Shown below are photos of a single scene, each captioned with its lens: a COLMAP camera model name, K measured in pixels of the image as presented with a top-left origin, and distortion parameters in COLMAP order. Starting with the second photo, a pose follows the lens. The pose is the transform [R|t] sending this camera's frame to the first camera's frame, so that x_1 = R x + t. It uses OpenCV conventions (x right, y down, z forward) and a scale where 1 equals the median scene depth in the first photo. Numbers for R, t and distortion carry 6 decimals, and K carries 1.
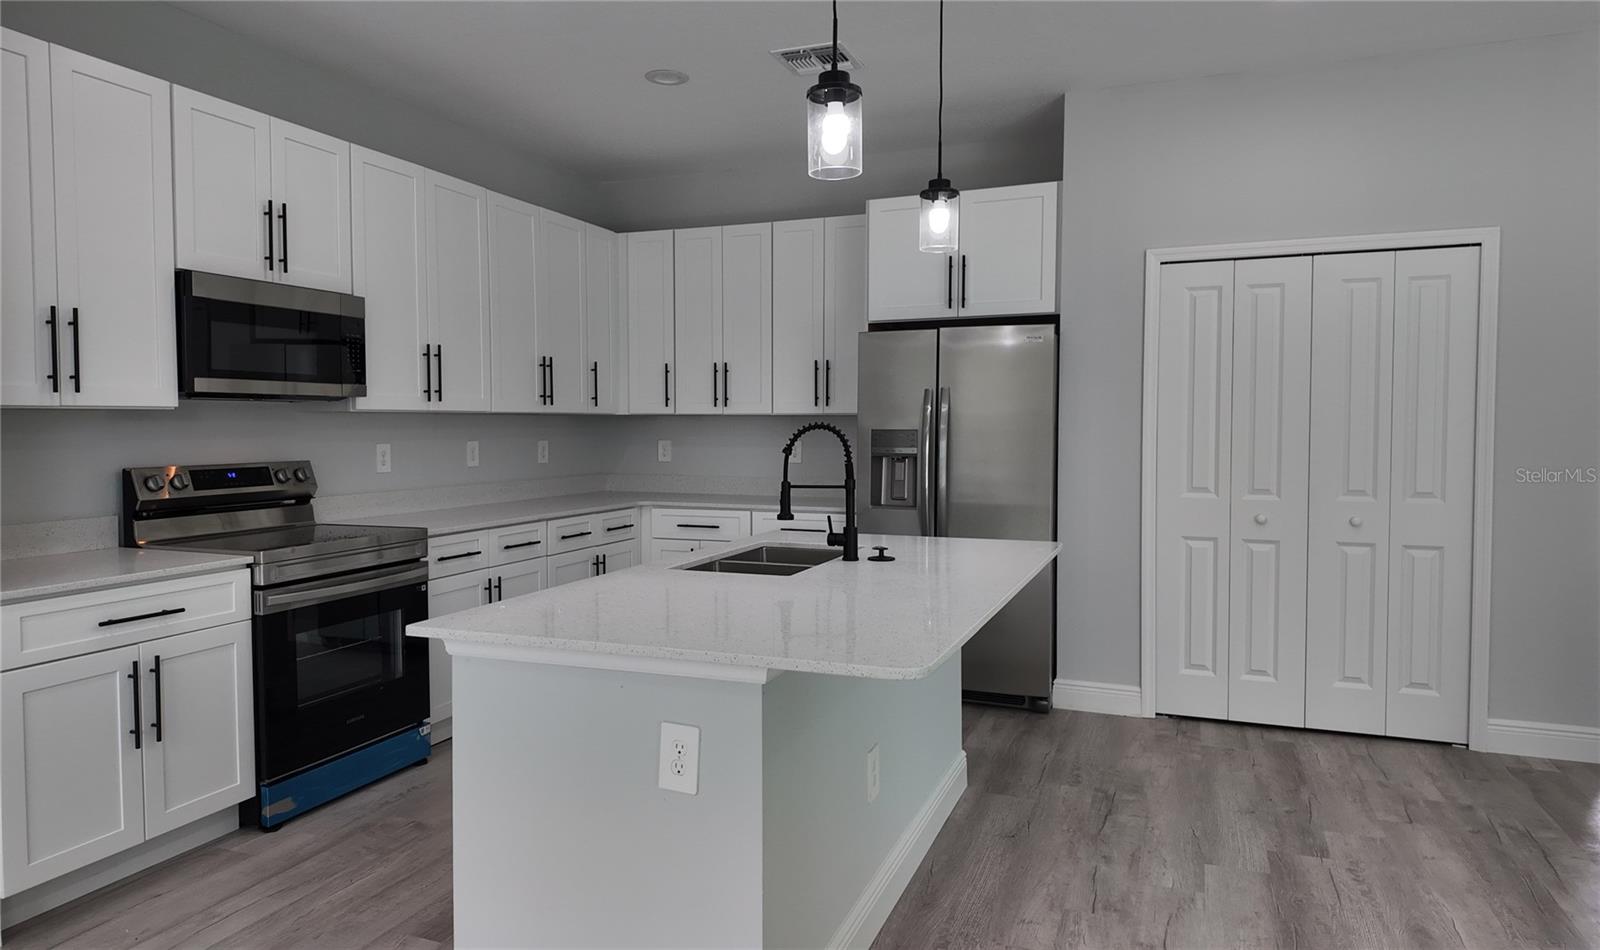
lens RADIAL K [[999.4, 0, 784.1], [0, 999.4, 466.4], [0, 0, 1]] dist [0.049927, -0.049289]
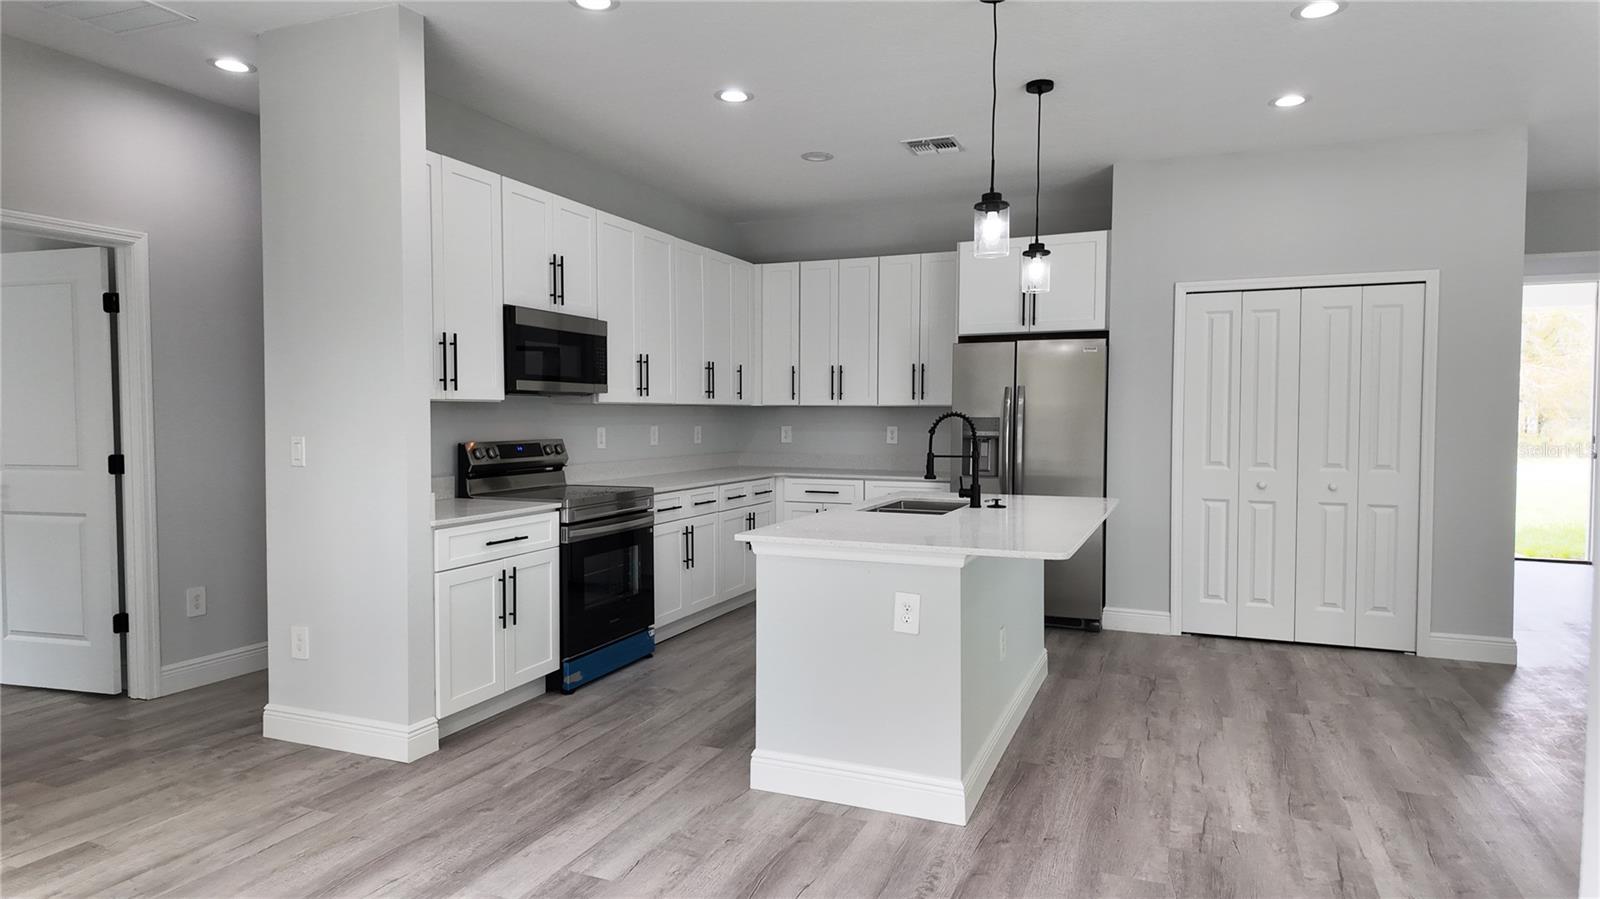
lens RADIAL K [[923.6, 0, 800.0], [0, 923.6, 449.5], [0, 0, 1]] dist [0.057703, -0.070213]
pose [[0.999848, 0.003419, -0.017113, -0.127728], [-0.003477, 0.999988, -0.003368, 0.012032], [0.017101, 0.003427, 0.999848, -0.266575]]
